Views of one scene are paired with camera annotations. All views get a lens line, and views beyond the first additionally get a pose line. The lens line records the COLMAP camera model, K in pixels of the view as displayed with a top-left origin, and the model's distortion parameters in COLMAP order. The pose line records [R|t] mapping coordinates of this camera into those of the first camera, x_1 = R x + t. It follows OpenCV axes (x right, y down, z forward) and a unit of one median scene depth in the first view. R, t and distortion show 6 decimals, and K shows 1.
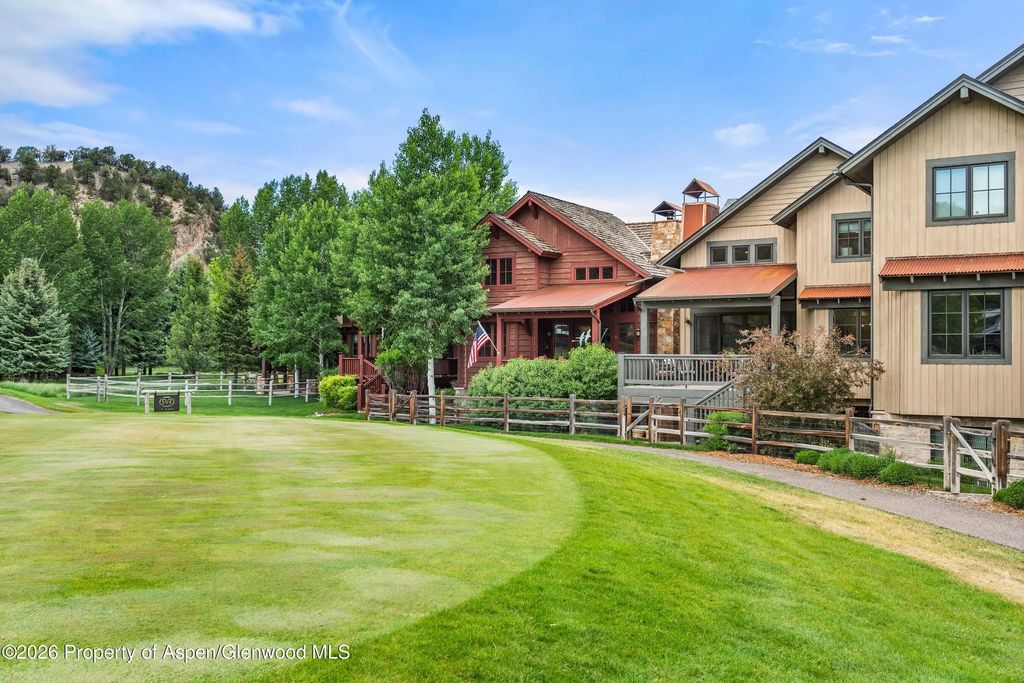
lens RADIAL K [[976.9, 0, 510.0], [0, 976.9, 356.9], [0, 0, 1]] dist [0.053612, -0.014979]
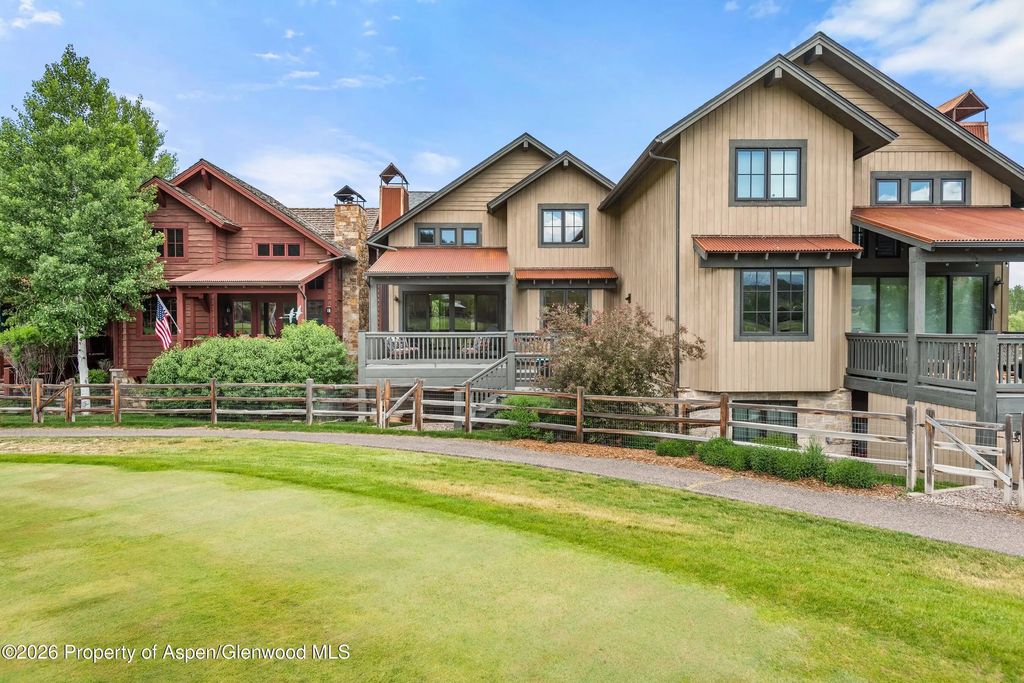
lens RADIAL K [[647.6, 0, 512.0], [0, 647.6, 341.5], [0, 0, 1]] dist [0.042788, -0.038985]
pose [[0.842547, -0.017467, 0.538339, -0.084202], [0.006735, 0.999738, 0.021897, -0.005665], [-0.538580, -0.014823, 0.842444, 0.358343]]
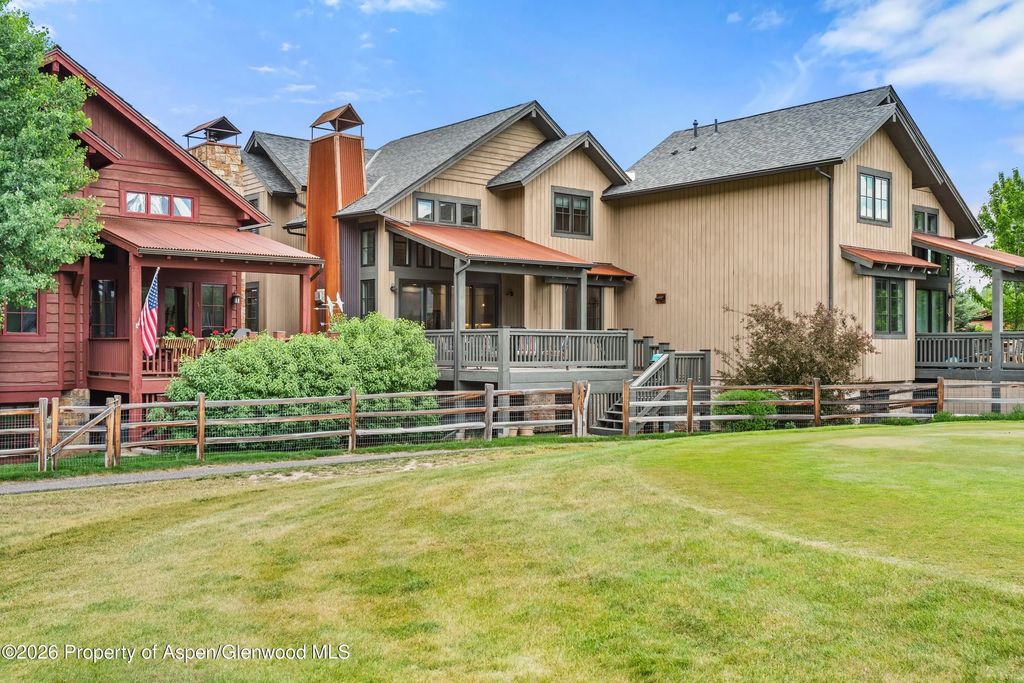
lens RADIAL K [[976.9, 0, 510.0], [0, 976.9, 356.9], [0, 0, 1]] dist [0.053612, -0.014979]
pose [[0.302942, -0.010212, 0.952954, -0.528765], [0.001329, 0.999946, 0.010294, 0.010168], [-0.953008, -0.001852, 0.302939, 0.672197]]
